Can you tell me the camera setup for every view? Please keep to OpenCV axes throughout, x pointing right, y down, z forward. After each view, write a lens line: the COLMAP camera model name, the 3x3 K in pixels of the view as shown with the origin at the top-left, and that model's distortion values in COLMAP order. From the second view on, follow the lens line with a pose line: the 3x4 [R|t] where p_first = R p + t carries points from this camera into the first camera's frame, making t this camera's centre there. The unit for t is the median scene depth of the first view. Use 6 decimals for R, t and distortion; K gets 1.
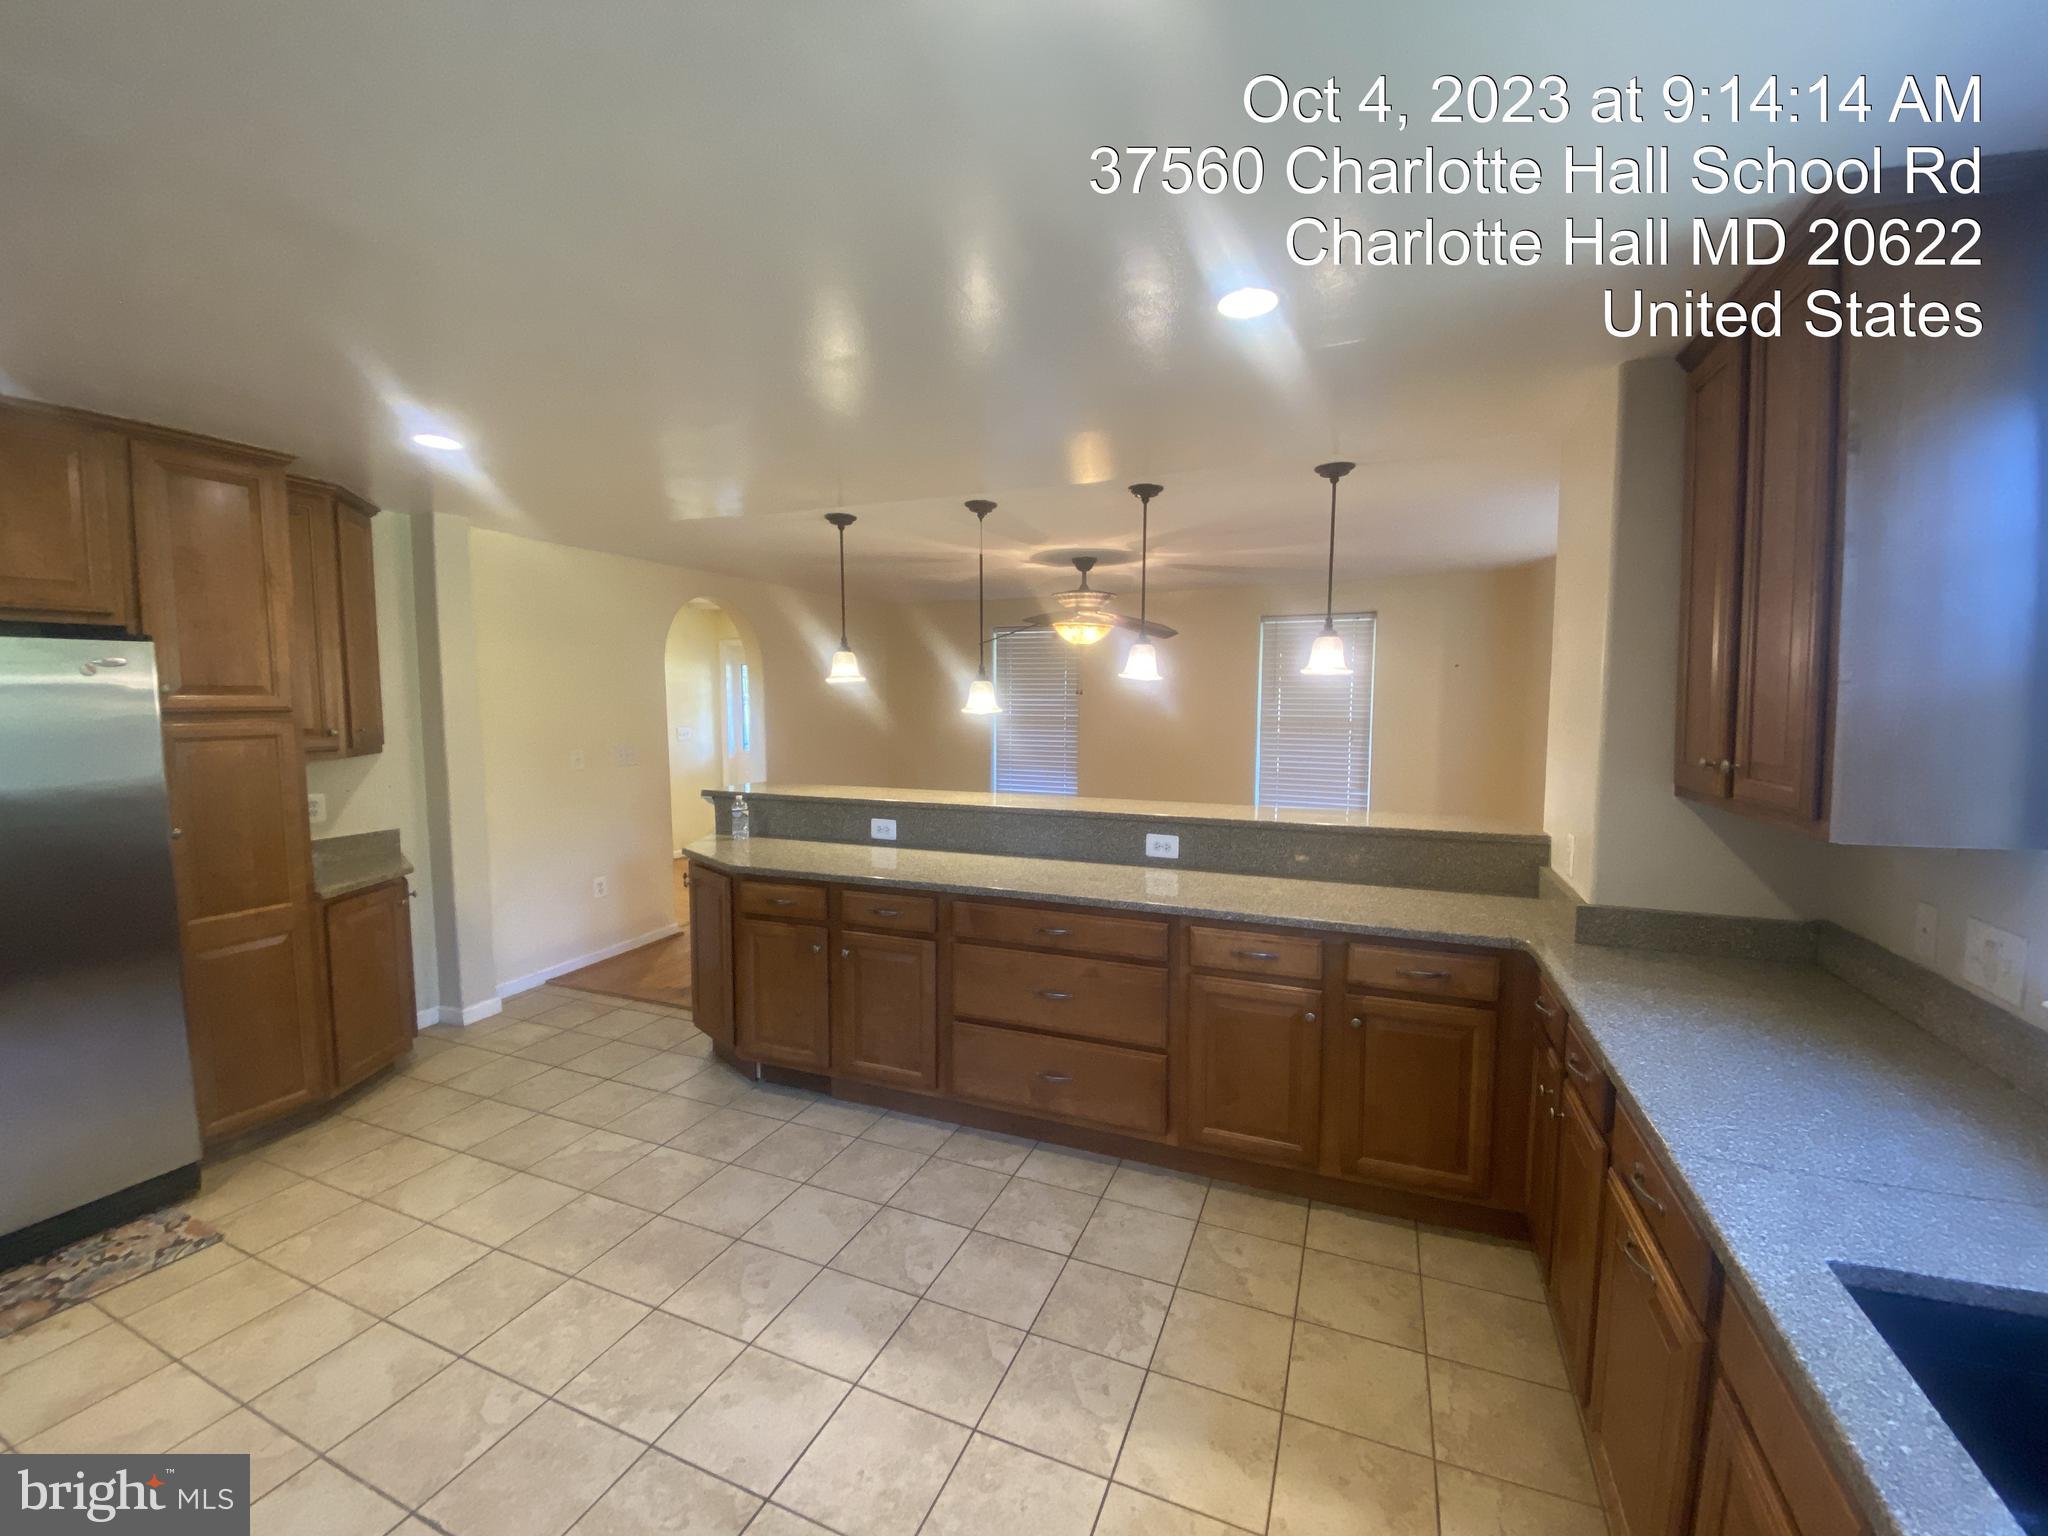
lens RADIAL K [[827.4, 0, 1023.0], [0, 827.4, 762.6], [0, 0, 1]] dist [0.009038, -0.015231]
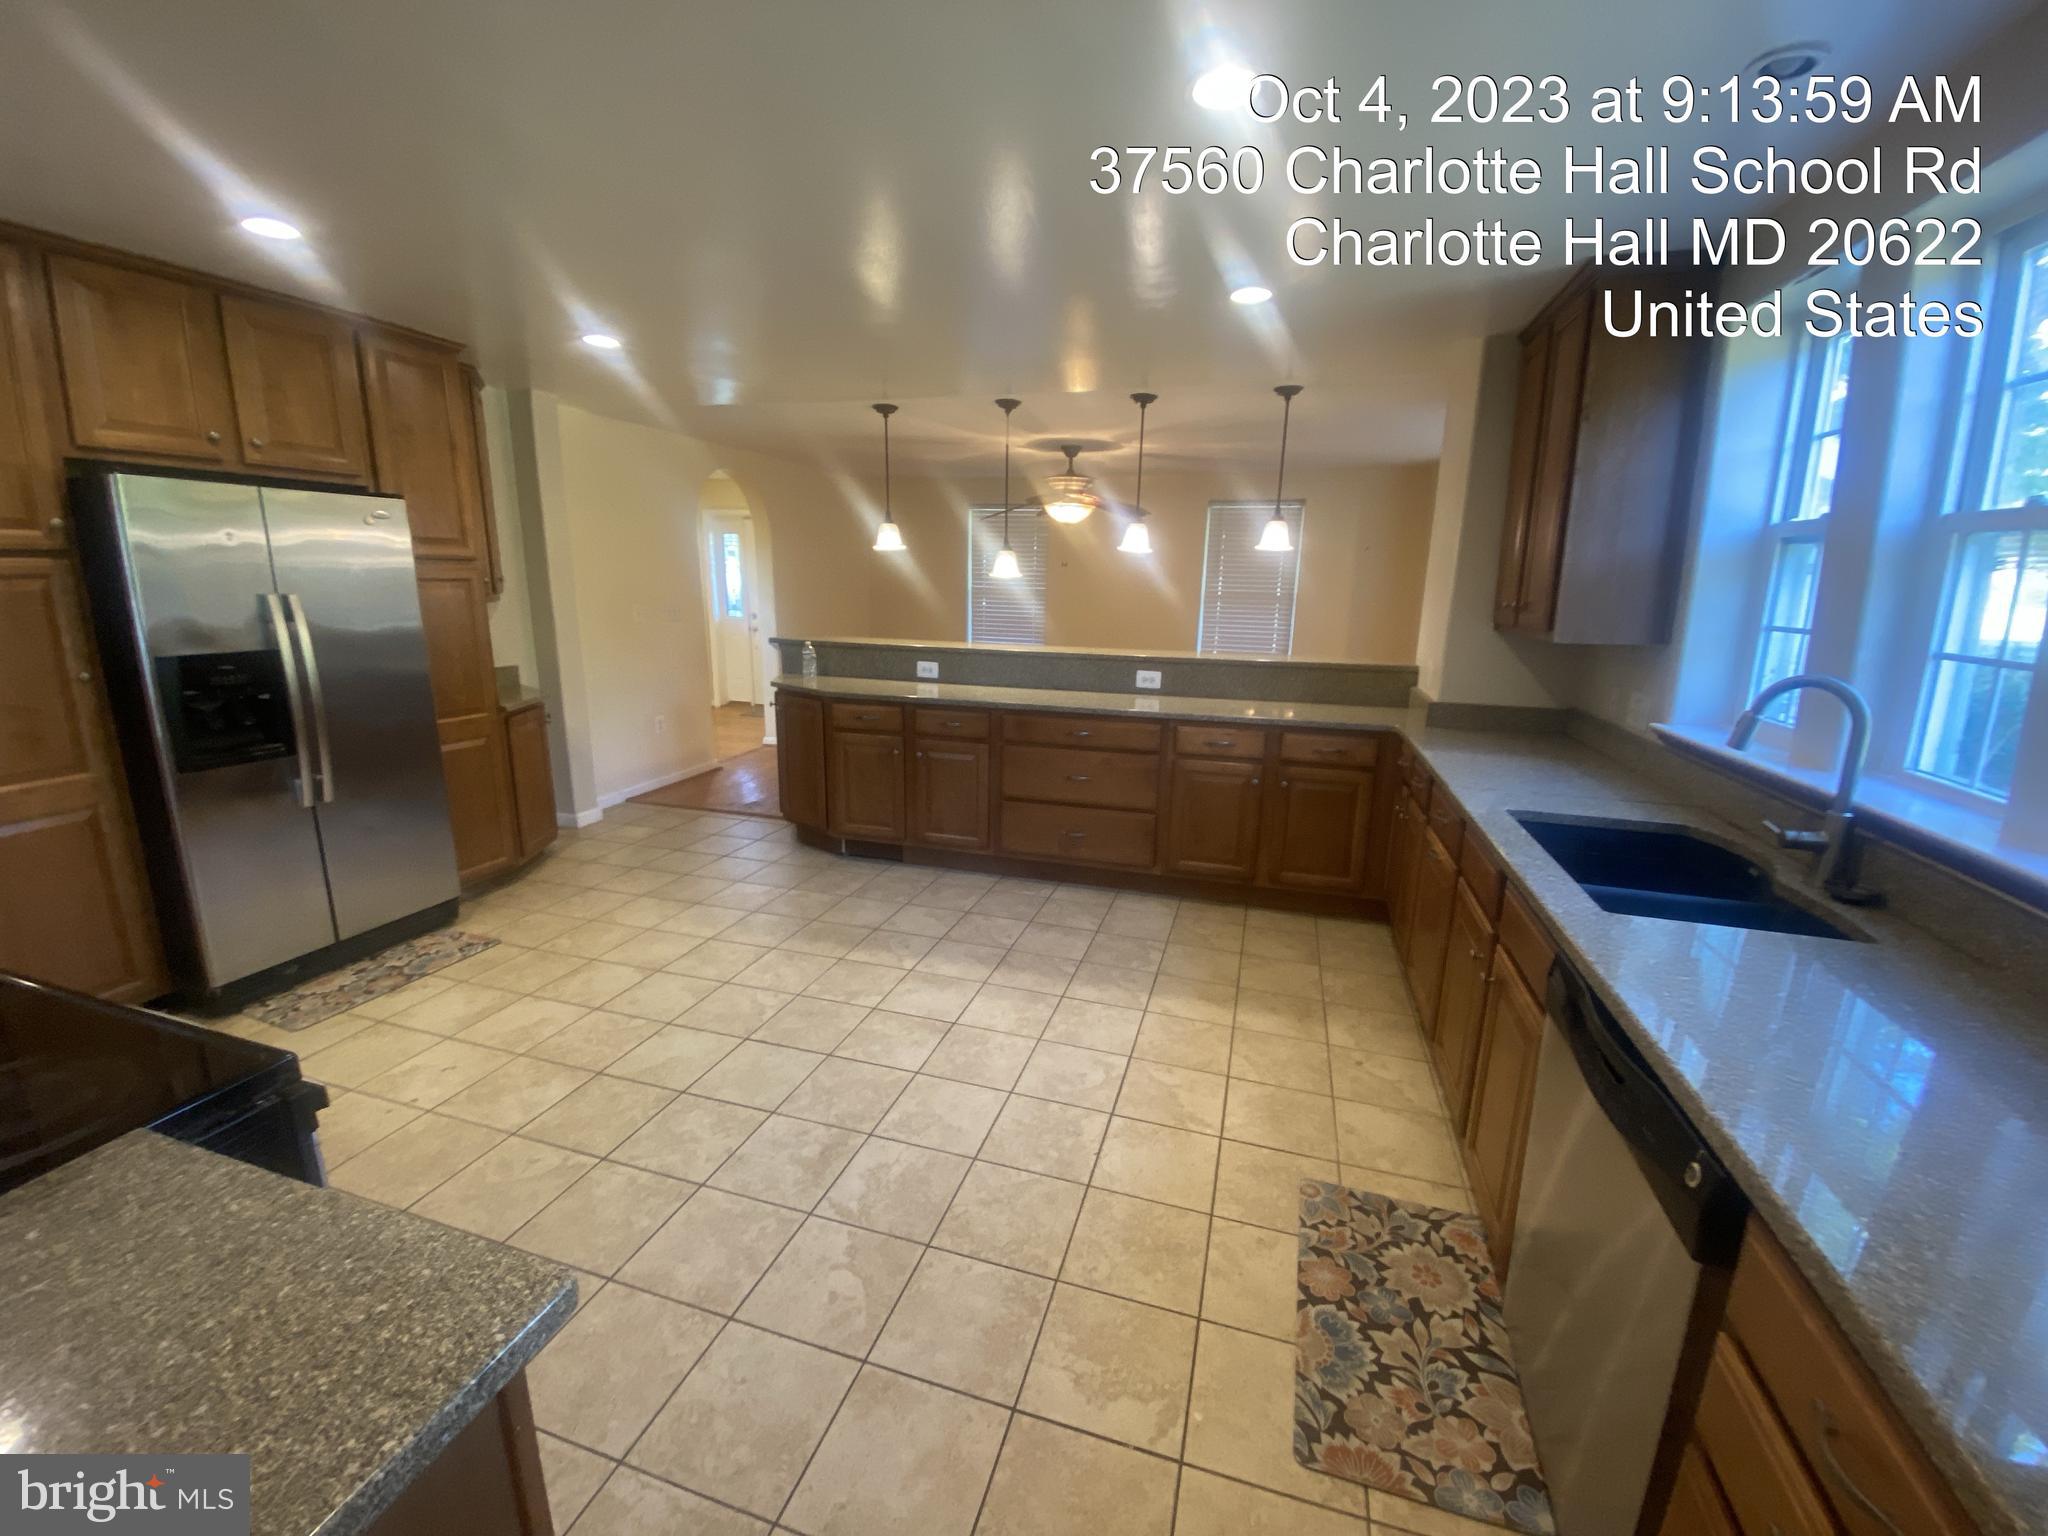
lens RADIAL K [[828.3, 0, 1024.0], [0, 828.3, 768.0], [0, 0, 1]] dist [0.012773, -0.015702]
pose [[0.995094, -0.004024, 0.098857, -0.186154], [-0.010468, 0.989282, 0.145640, 0.057971], [-0.098383, -0.145960, 0.984386, -0.368332]]
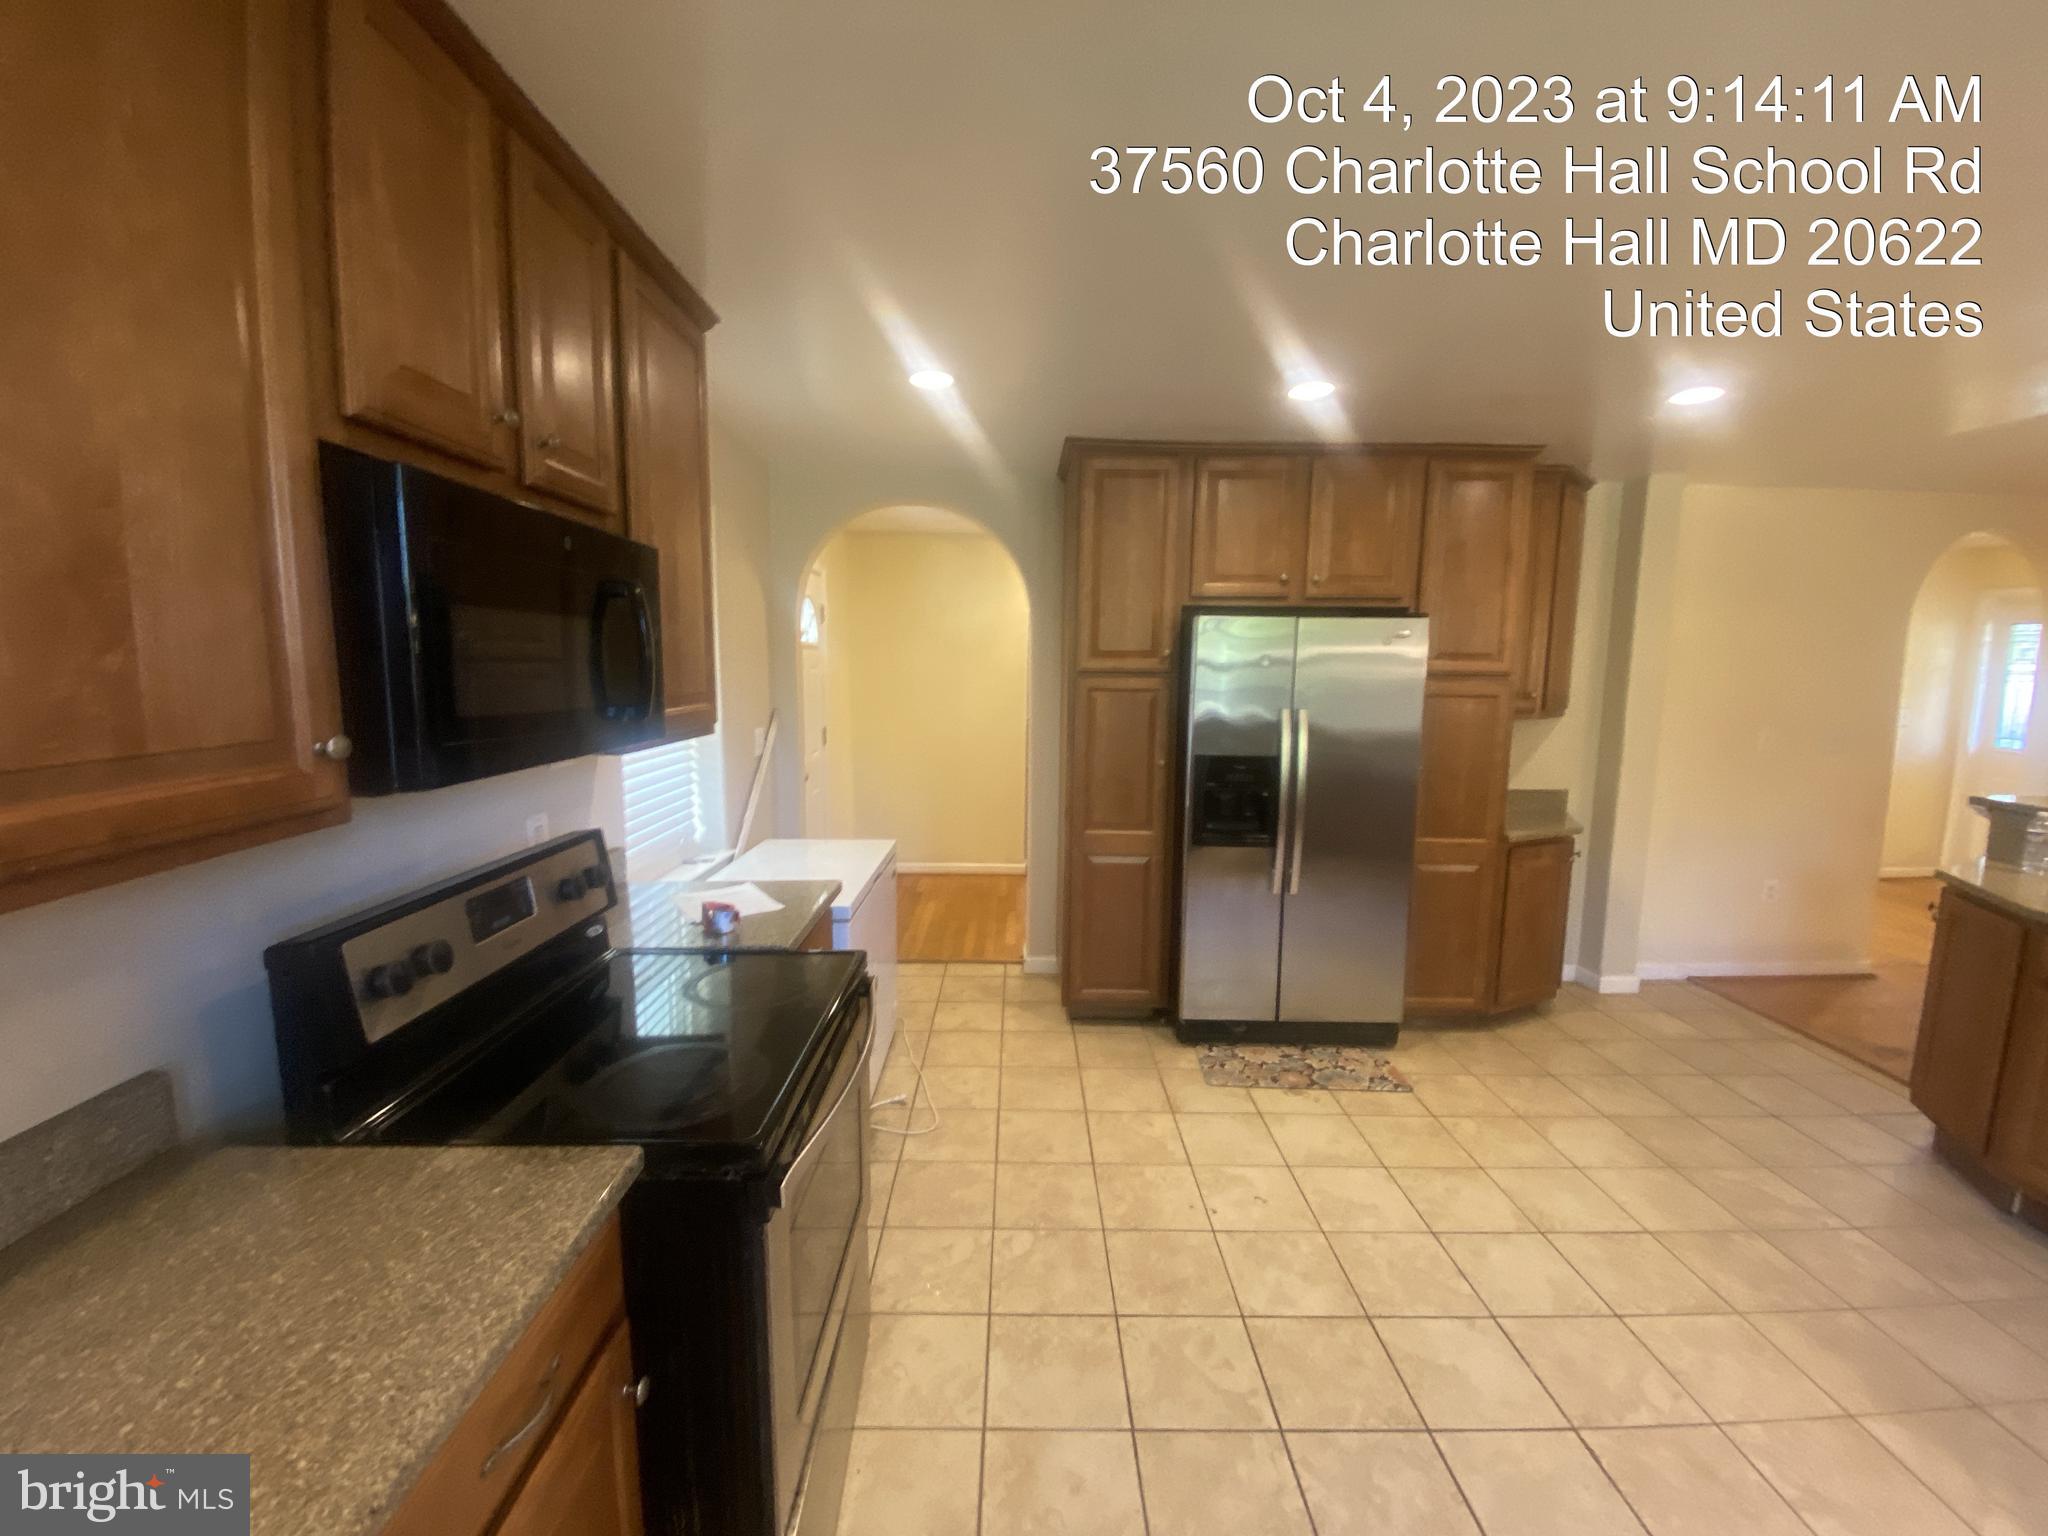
lens RADIAL K [[827.4, 0, 1023.0], [0, 827.4, 762.6], [0, 0, 1]] dist [0.009038, -0.015231]
pose [[0.385936, 0.113834, -0.915475, -0.077868], [-0.081001, 0.992706, 0.089290, 0.010031], [0.918962, 0.039694, 0.392342, -0.065646]]
